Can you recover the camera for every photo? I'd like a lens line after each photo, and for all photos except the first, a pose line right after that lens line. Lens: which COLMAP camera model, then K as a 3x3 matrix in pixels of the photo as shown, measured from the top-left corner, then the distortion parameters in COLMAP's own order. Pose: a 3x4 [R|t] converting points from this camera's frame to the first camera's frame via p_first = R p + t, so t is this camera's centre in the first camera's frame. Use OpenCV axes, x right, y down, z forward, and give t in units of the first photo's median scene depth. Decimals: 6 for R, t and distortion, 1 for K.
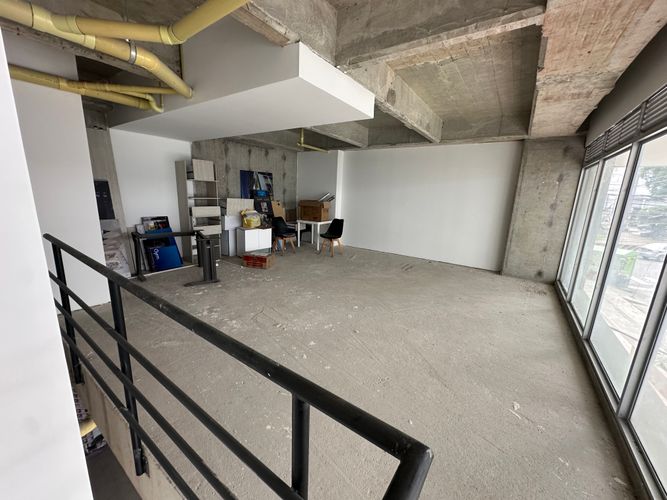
lens RADIAL K [[265.9, 0, 333.7], [0, 265.9, 248.9], [0, 0, 1]] dist [-0.002913, 0.000377]
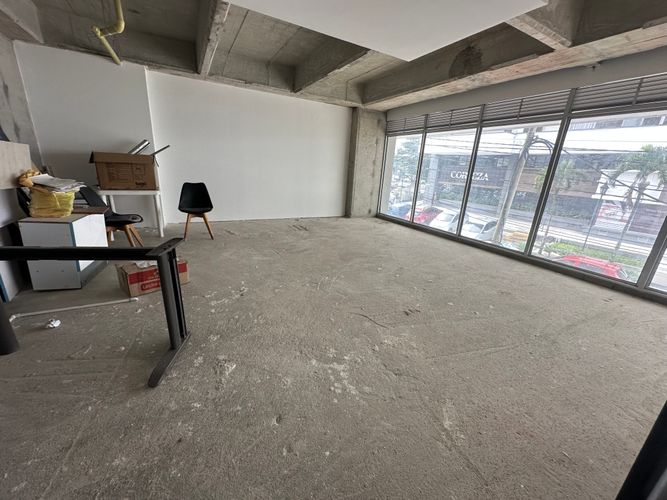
lens RADIAL K [[265.9, 0, 333.7], [0, 265.9, 248.9], [0, 0, 1]] dist [-0.002913, 0.000377]
pose [[0.453255, -0.275712, 0.847669, -1.206696], [0.149780, 0.960998, 0.232484, -0.153428], [-0.878707, 0.021590, 0.476873, 1.037217]]
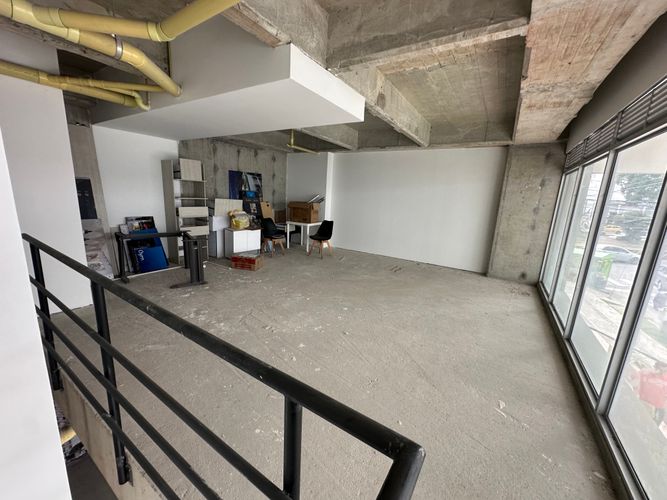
lens RADIAL K [[265.9, 0, 333.7], [0, 265.9, 248.9], [0, 0, 1]] dist [-0.002913, 0.000377]
pose [[0.999164, 0.004707, 0.040613, -0.003531], [-0.004449, 0.999969, -0.006444, 0.000126], [-0.040642, 0.006258, 0.999154, -0.001095]]
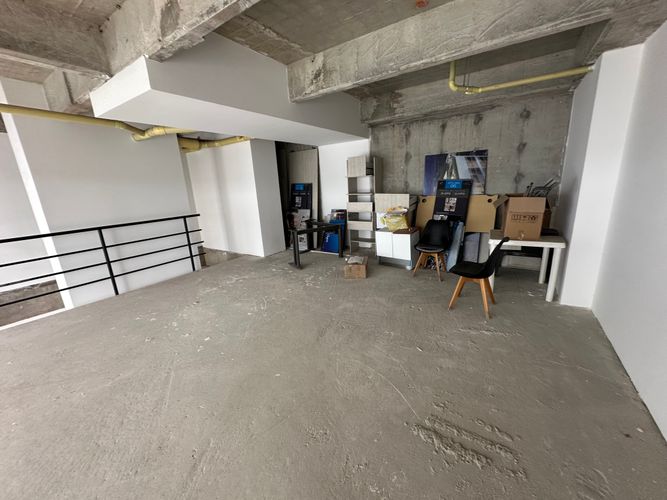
lens RADIAL K [[265.9, 0, 333.7], [0, 265.9, 248.9], [0, 0, 1]] dist [-0.002913, 0.000377]
pose [[0.015862, 0.202692, -0.979114, 1.221017], [-0.158996, 0.967289, 0.197668, -0.382902], [0.987152, 0.152540, 0.047571, 1.962380]]
